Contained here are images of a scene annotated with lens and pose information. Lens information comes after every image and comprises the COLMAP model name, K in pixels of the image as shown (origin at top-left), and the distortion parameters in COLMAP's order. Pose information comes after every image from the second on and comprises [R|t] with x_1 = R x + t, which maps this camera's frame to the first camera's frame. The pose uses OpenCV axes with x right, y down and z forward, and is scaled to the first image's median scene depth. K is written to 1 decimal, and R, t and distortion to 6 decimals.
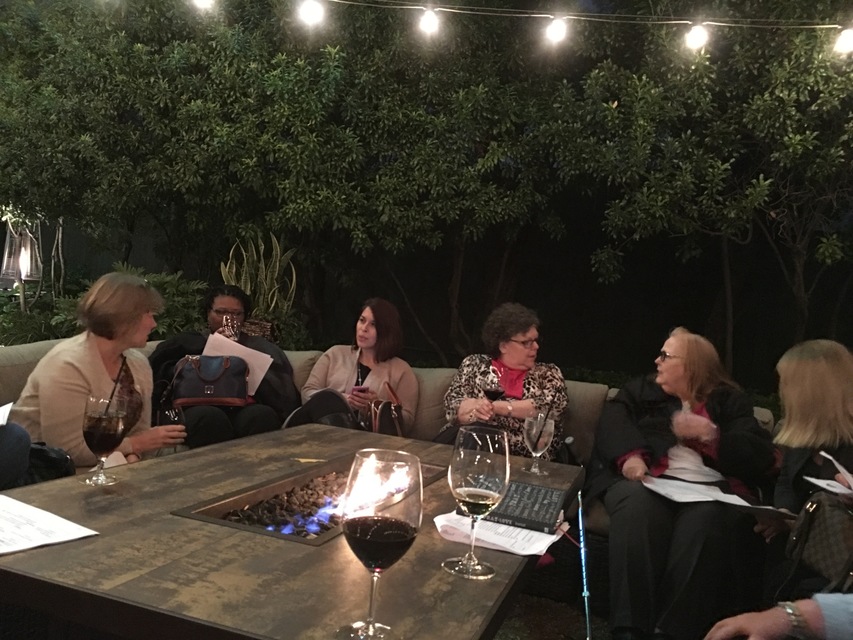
lens RADIAL K [[720.1, 0, 418.2], [0, 720.1, 317.3], [0, 0, 1]] dist [0.079958, -0.121434]
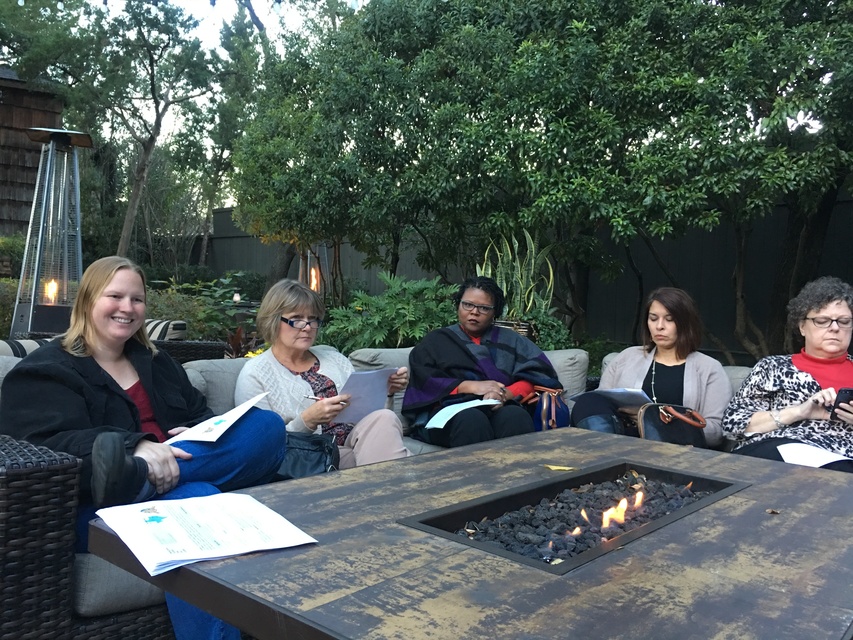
lens RADIAL K [[720.1, 0, 418.2], [0, 720.1, 317.3], [0, 0, 1]] dist [0.079958, -0.121434]
pose [[0.931455, -0.049151, -0.360522, 0.010954], [0.045493, 0.998791, -0.018631, 0.024172], [0.361002, 0.000952, 0.932564, 0.119724]]
